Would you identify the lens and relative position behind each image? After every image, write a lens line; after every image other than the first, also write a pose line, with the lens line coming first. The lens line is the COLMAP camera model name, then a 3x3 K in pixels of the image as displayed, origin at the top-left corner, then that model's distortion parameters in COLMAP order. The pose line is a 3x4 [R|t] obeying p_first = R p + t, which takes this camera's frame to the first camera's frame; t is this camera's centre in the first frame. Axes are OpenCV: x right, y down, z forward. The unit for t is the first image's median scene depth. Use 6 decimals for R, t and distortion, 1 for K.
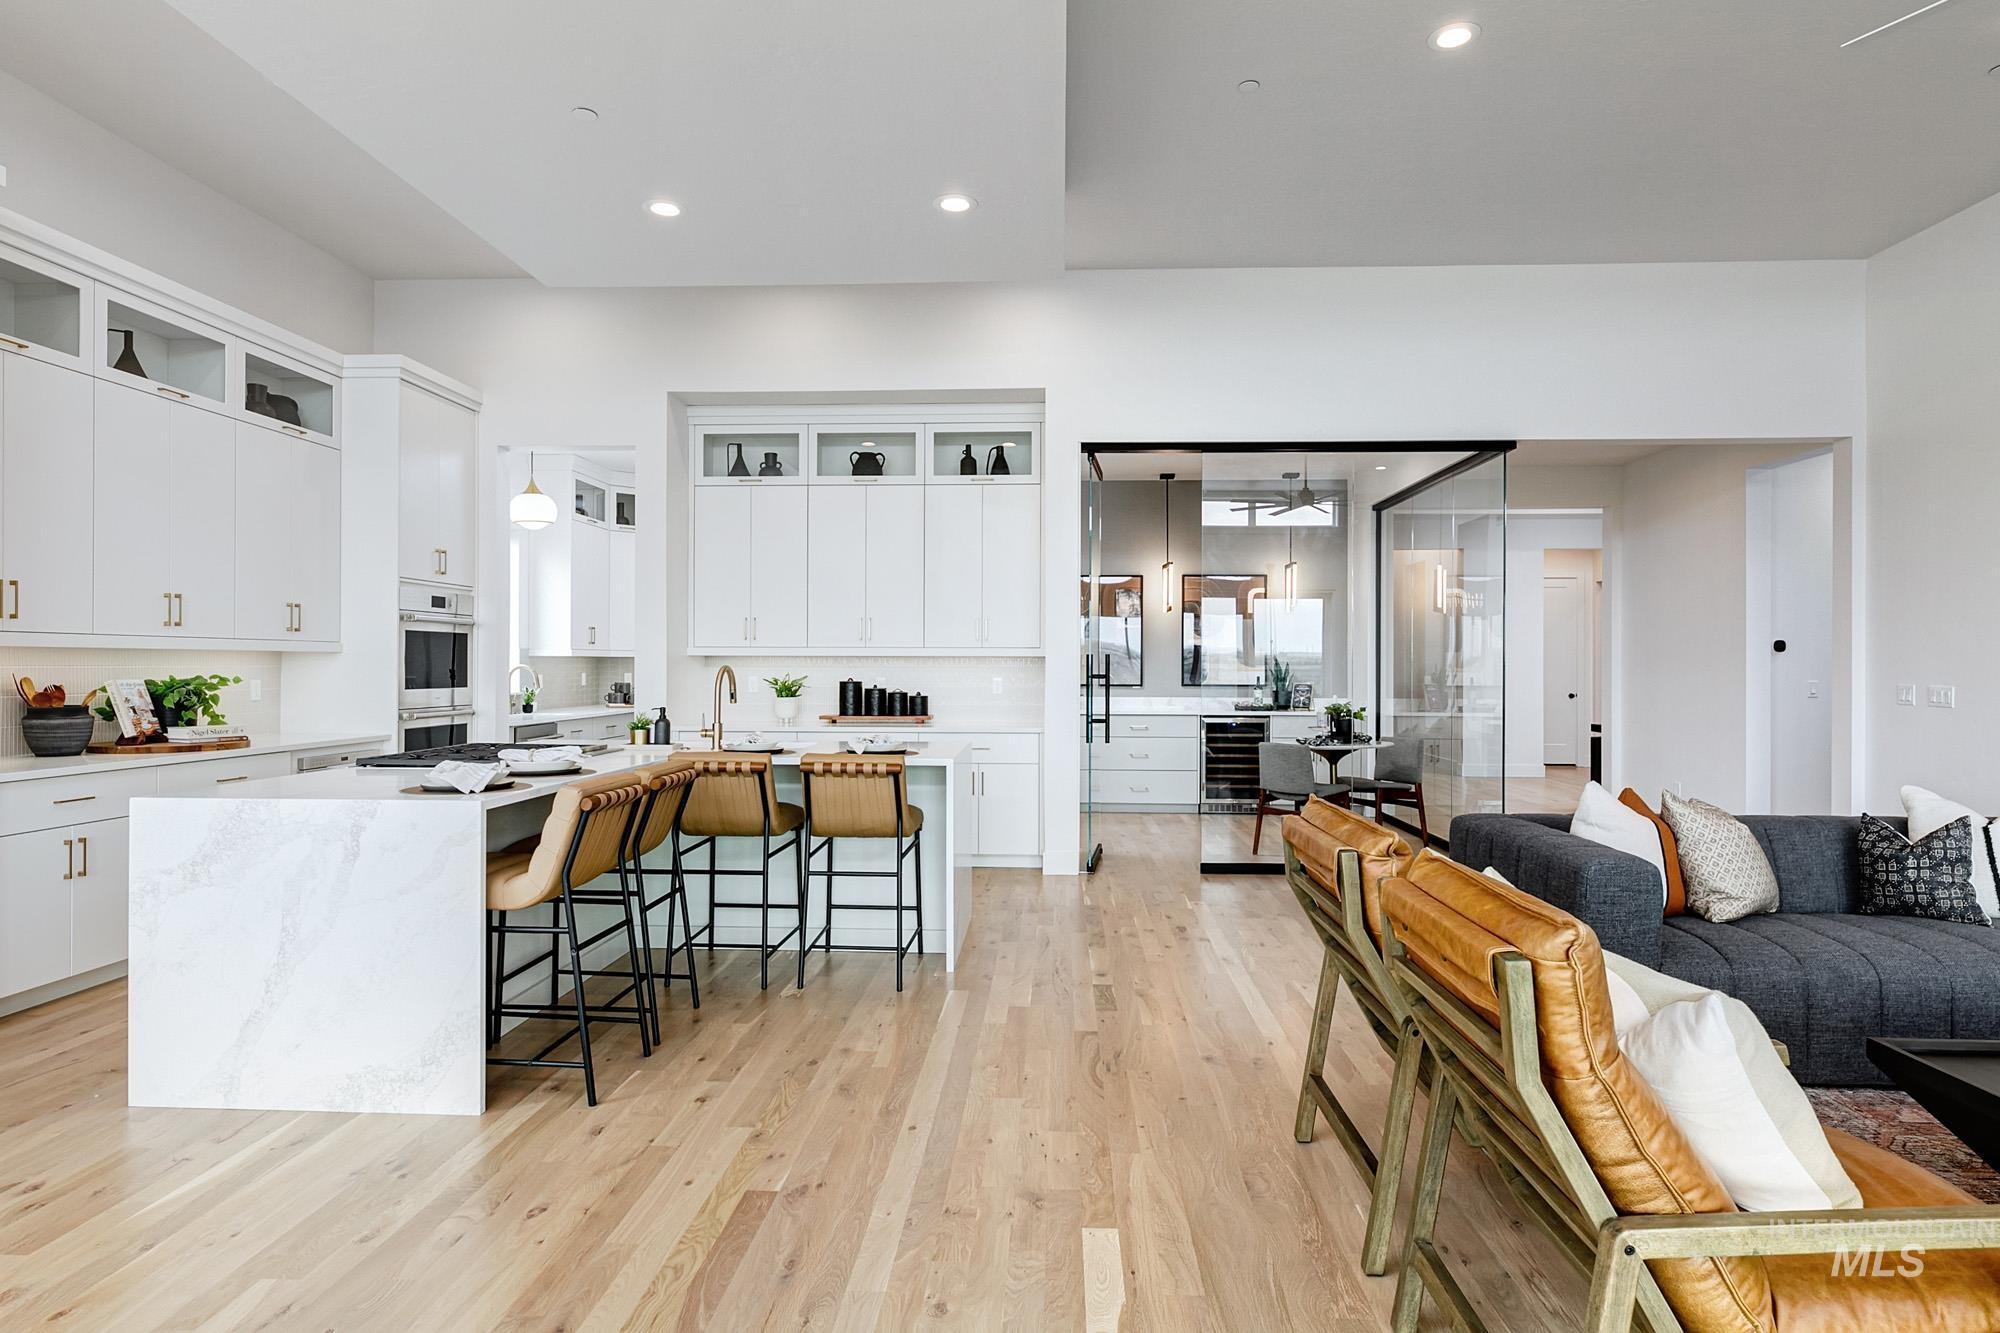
lens RADIAL K [[1067.1, 0, 1005.0], [0, 1067.1, 662.9], [0, 0, 1]] dist [0.001520, -0.001133]
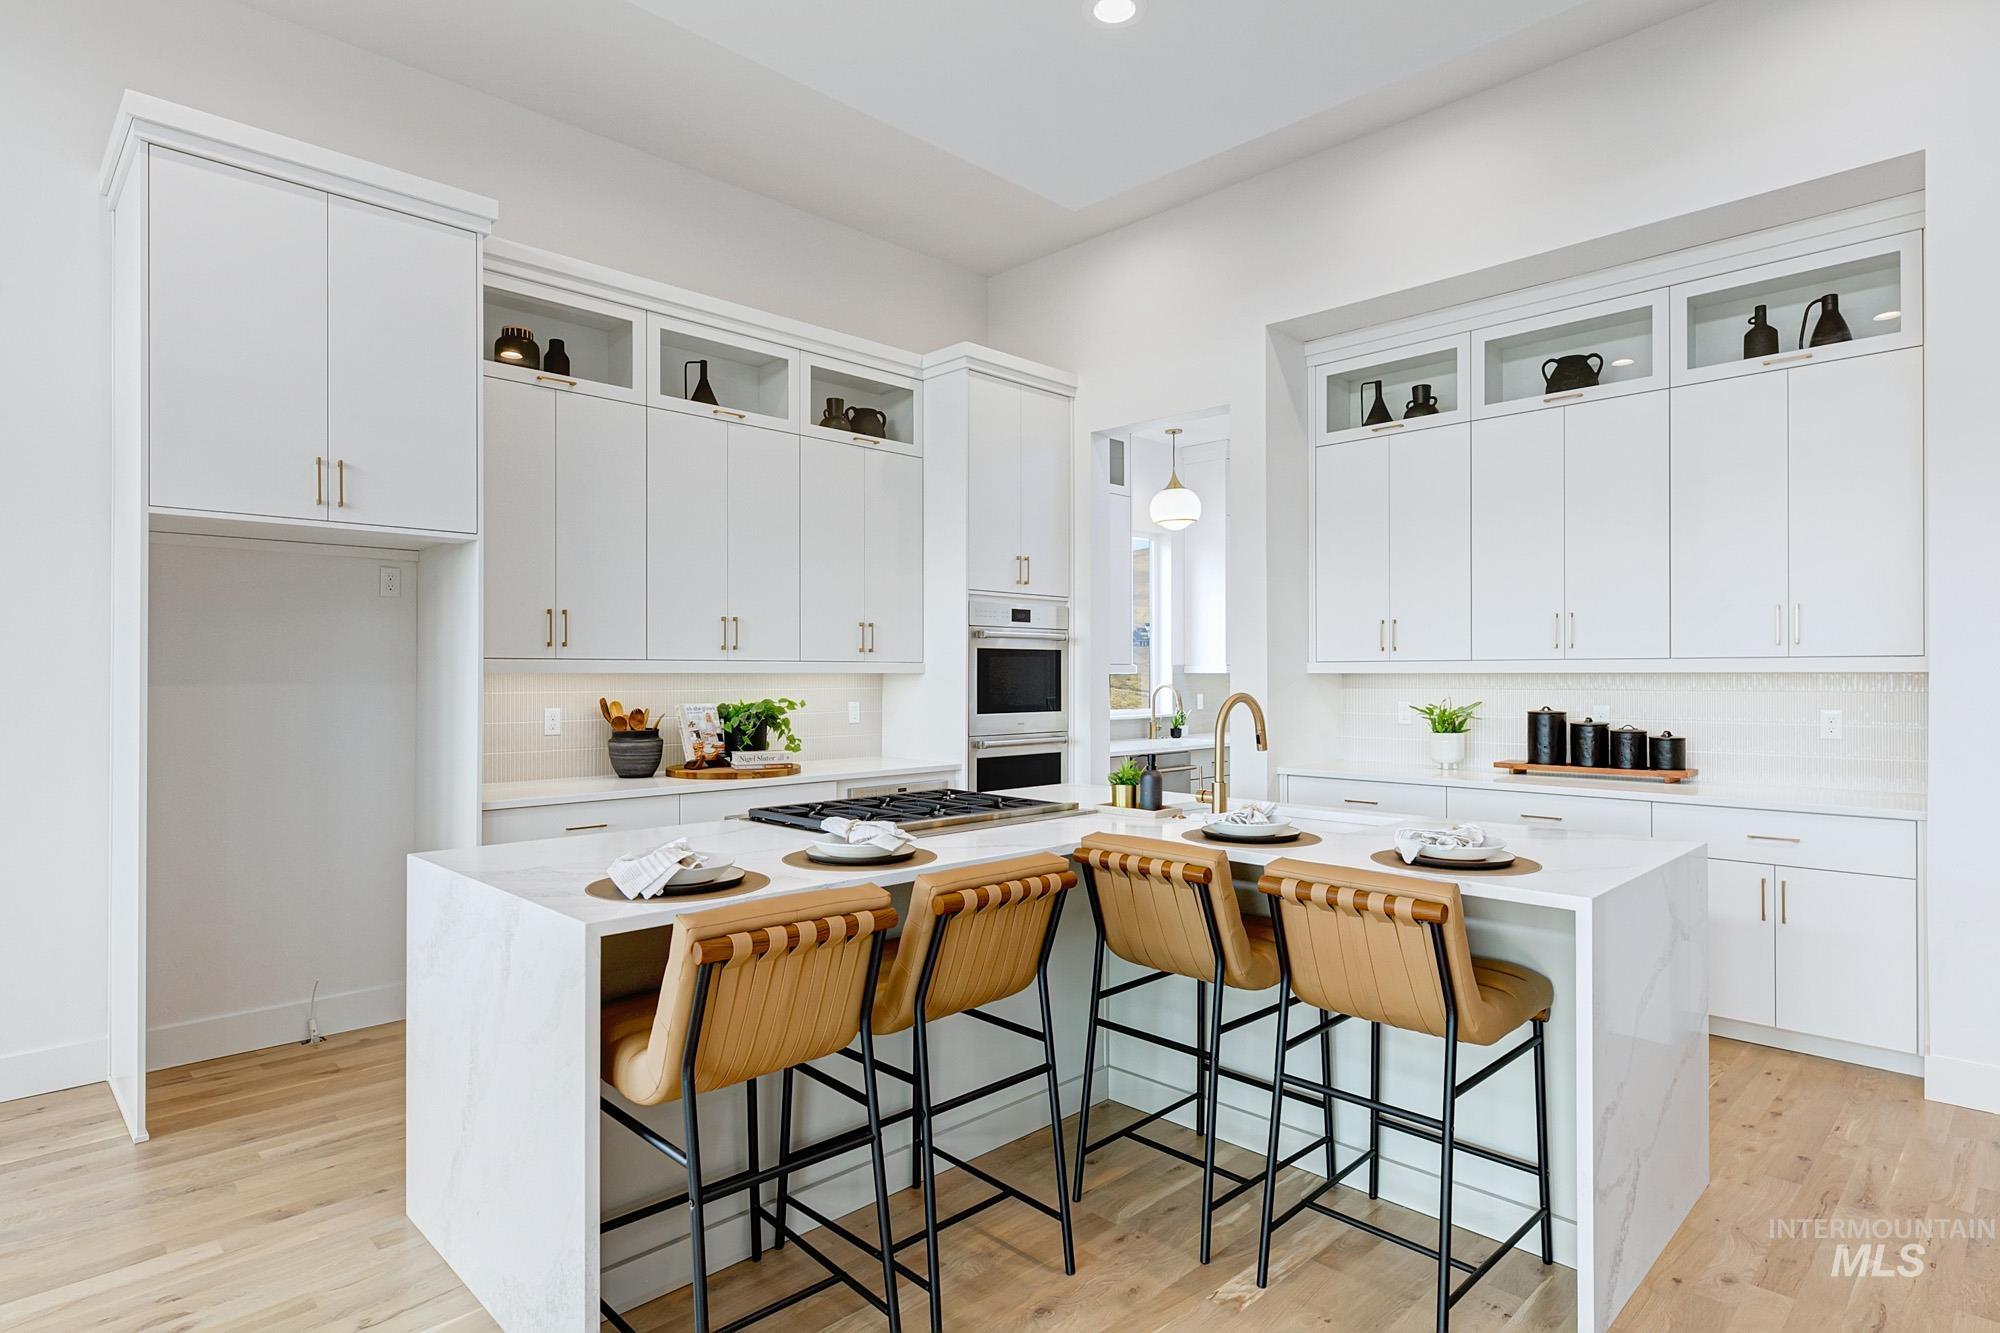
lens RADIAL K [[1067.1, 0, 1002.3], [0, 1067.1, 671.1], [0, 0, 1]] dist [0.001520, -0.001133]
pose [[0.740486, -0.006794, -0.672037, 0.055483], [0.005059, 0.999977, -0.004535, -0.007122], [0.672053, -0.000042, 0.740503, 0.338478]]
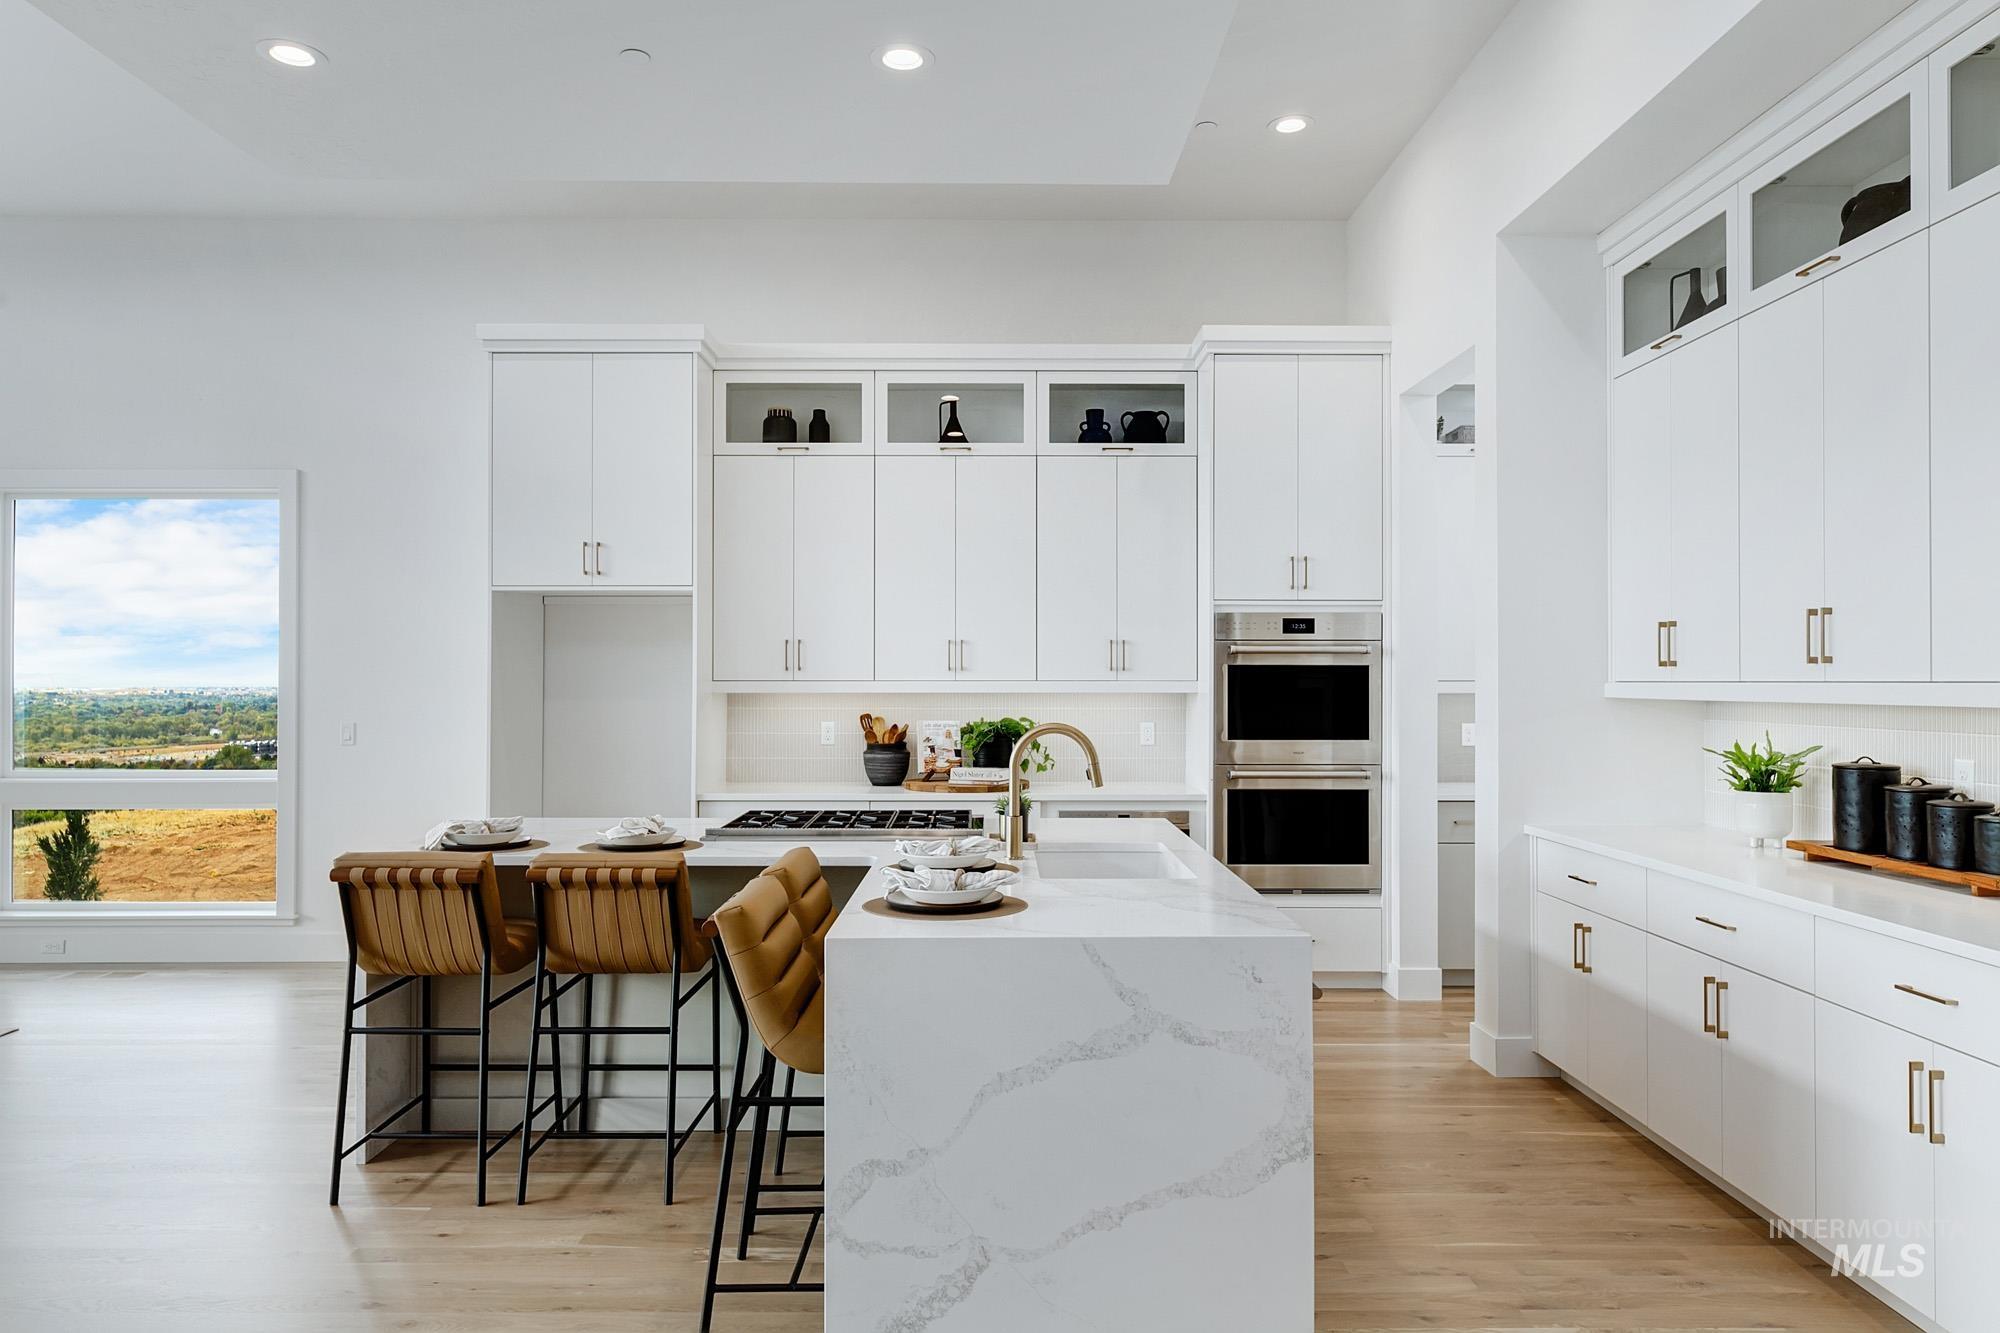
lens RADIAL K [[1284.3, 0, 992.8], [0, 1284.3, 672.7], [0, 0, 1]] dist [-0.000277, -0.000223]
pose [[0.053948, -0.011204, -0.998481, 0.373839], [0.001053, 0.999937, -0.011163, -0.014400], [0.998543, -0.000449, 0.053956, 0.748605]]
